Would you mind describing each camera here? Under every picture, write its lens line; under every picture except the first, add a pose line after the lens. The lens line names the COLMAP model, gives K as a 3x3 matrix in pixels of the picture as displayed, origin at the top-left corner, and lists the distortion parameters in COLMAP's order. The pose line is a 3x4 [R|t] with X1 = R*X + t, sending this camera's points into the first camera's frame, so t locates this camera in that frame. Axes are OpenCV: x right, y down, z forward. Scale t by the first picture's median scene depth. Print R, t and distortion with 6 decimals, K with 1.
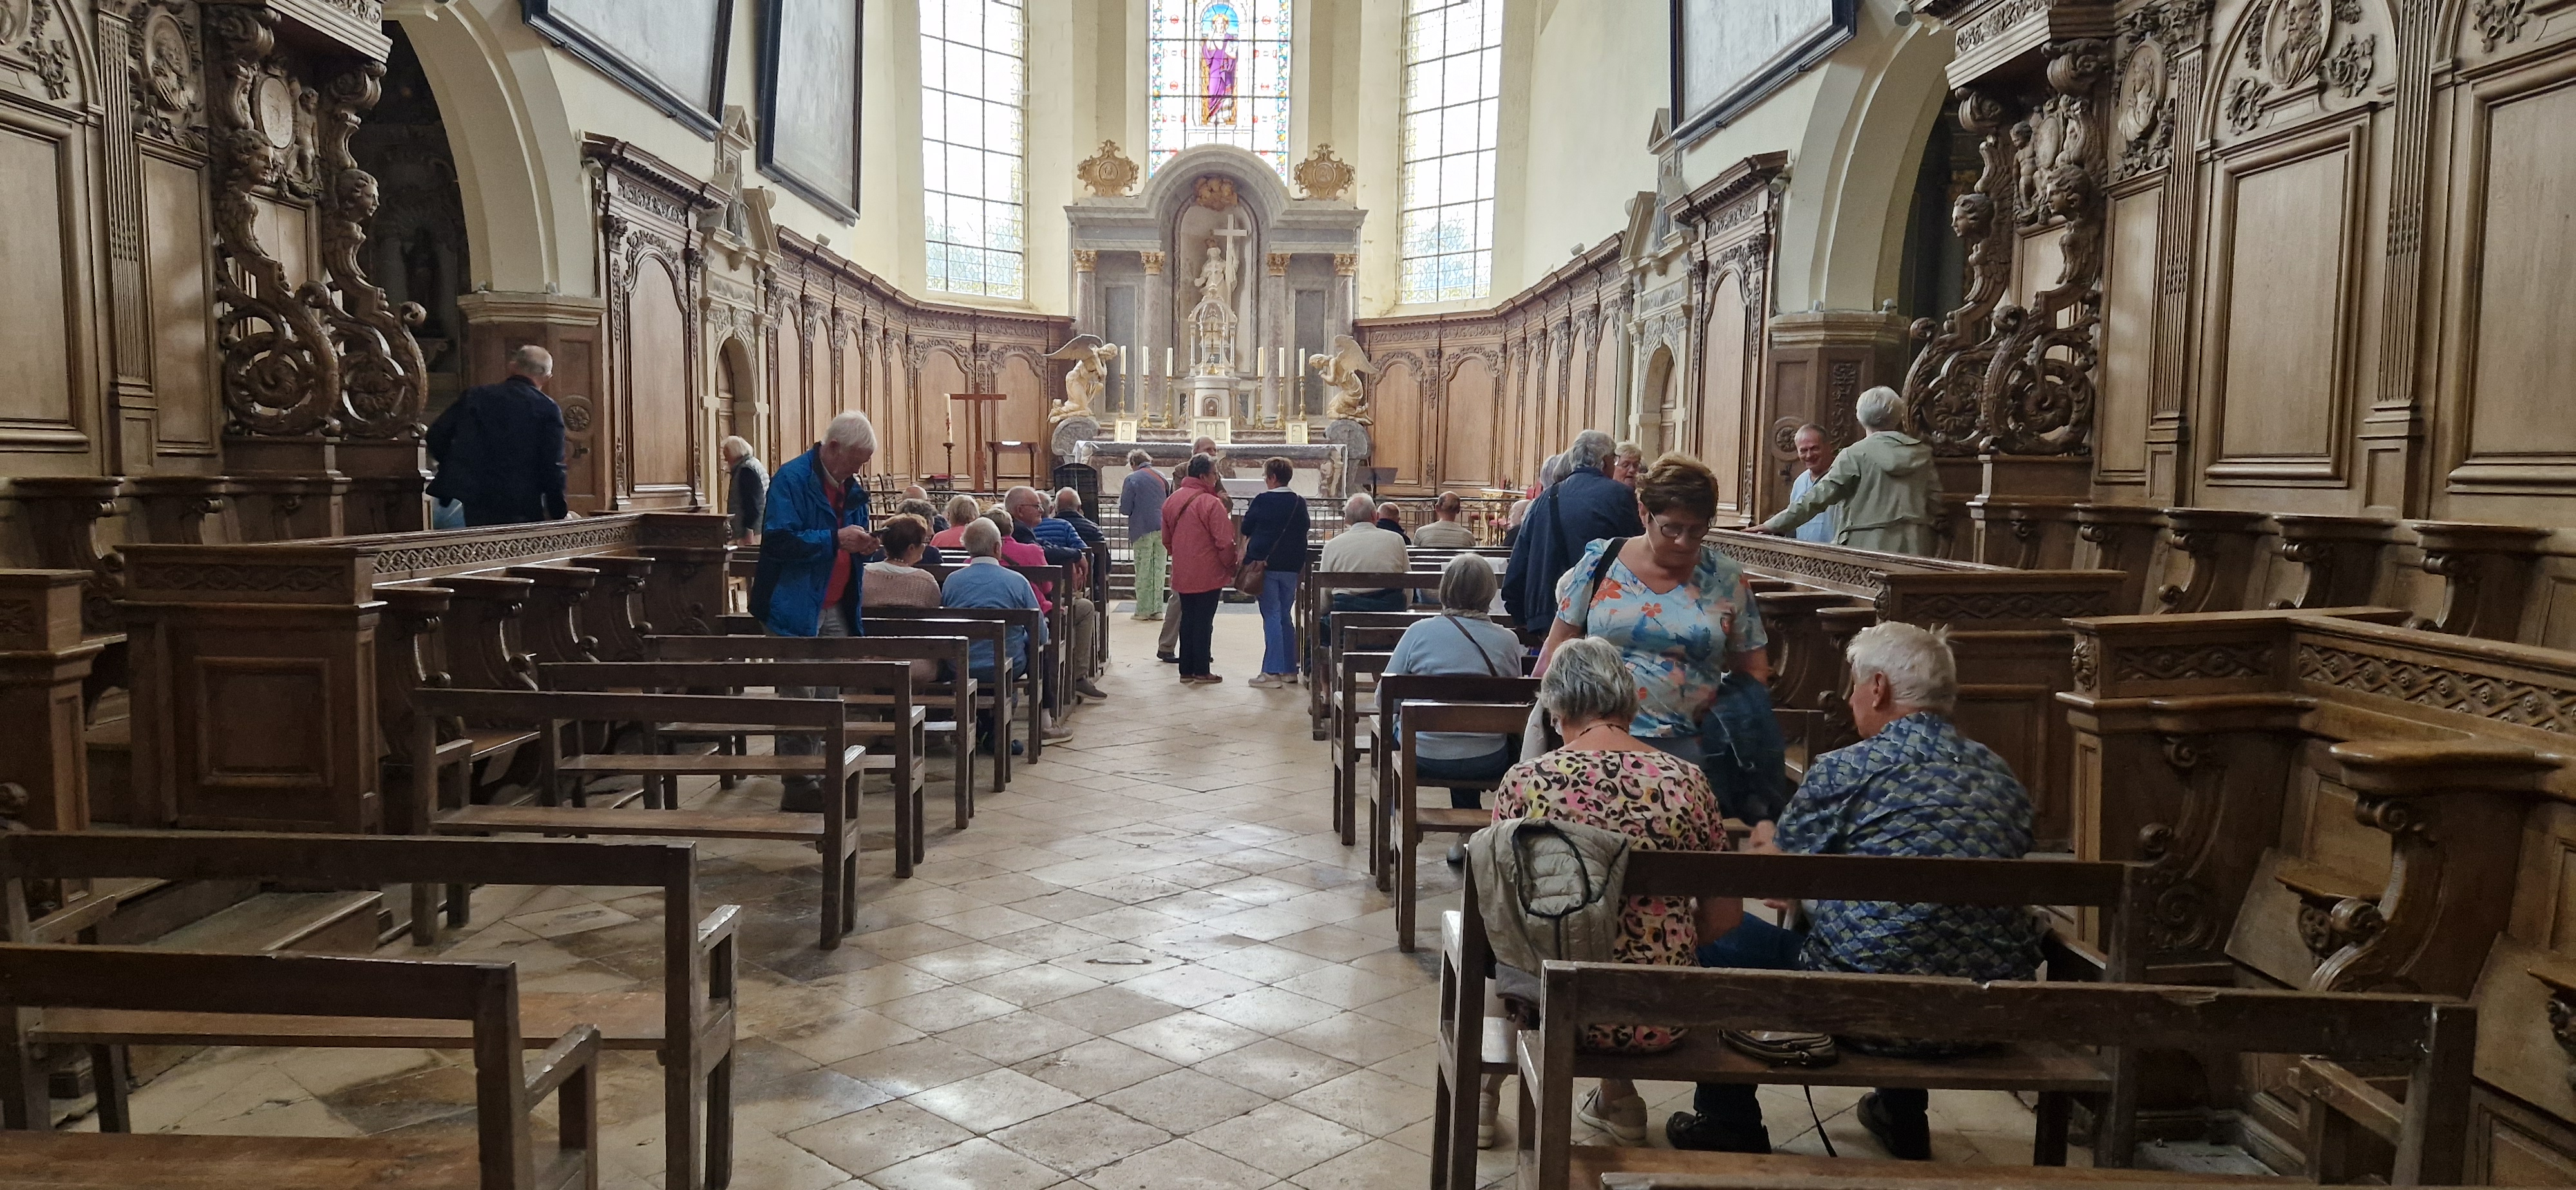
lens RADIAL K [[1728.1, 0, 1233.6], [0, 1728.1, 644.9], [0, 0, 1]] dist [0.070360, -0.058771]
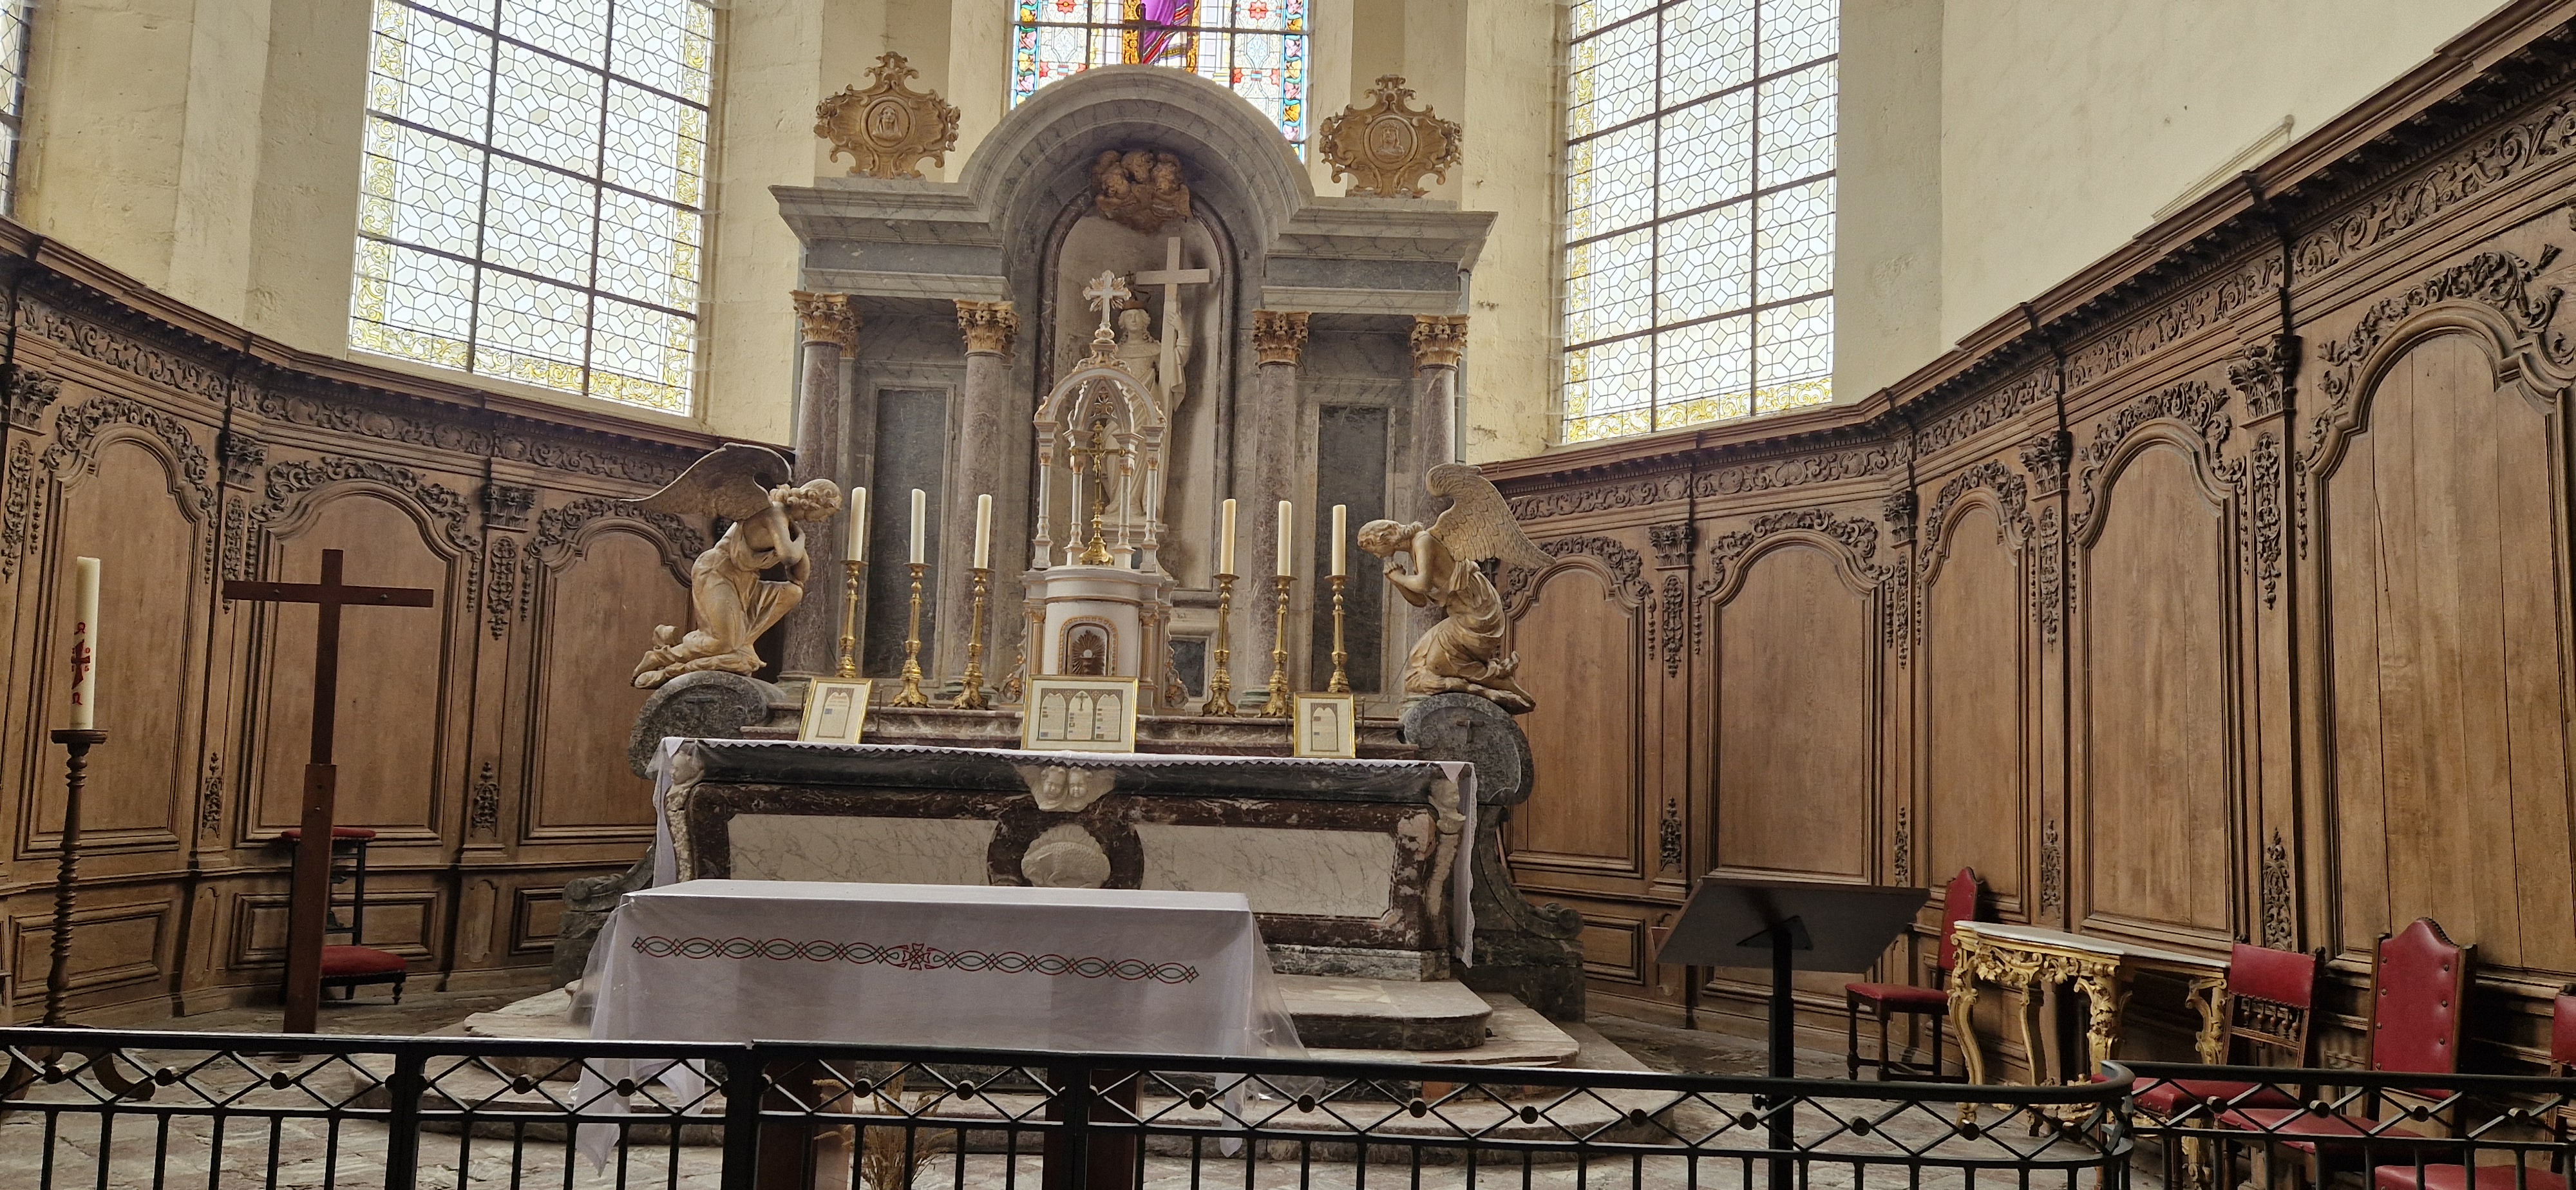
lens RADIAL K [[1728.1, 0, 1256.9], [0, 1728.1, 595.8], [0, 0, 1]] dist [0.070360, -0.058771]
pose [[0.999783, 0.019738, 0.006702, 0.019696], [-0.017871, 0.977144, -0.211827, -0.073321], [-0.010730, 0.211661, 0.977284, 0.645374]]
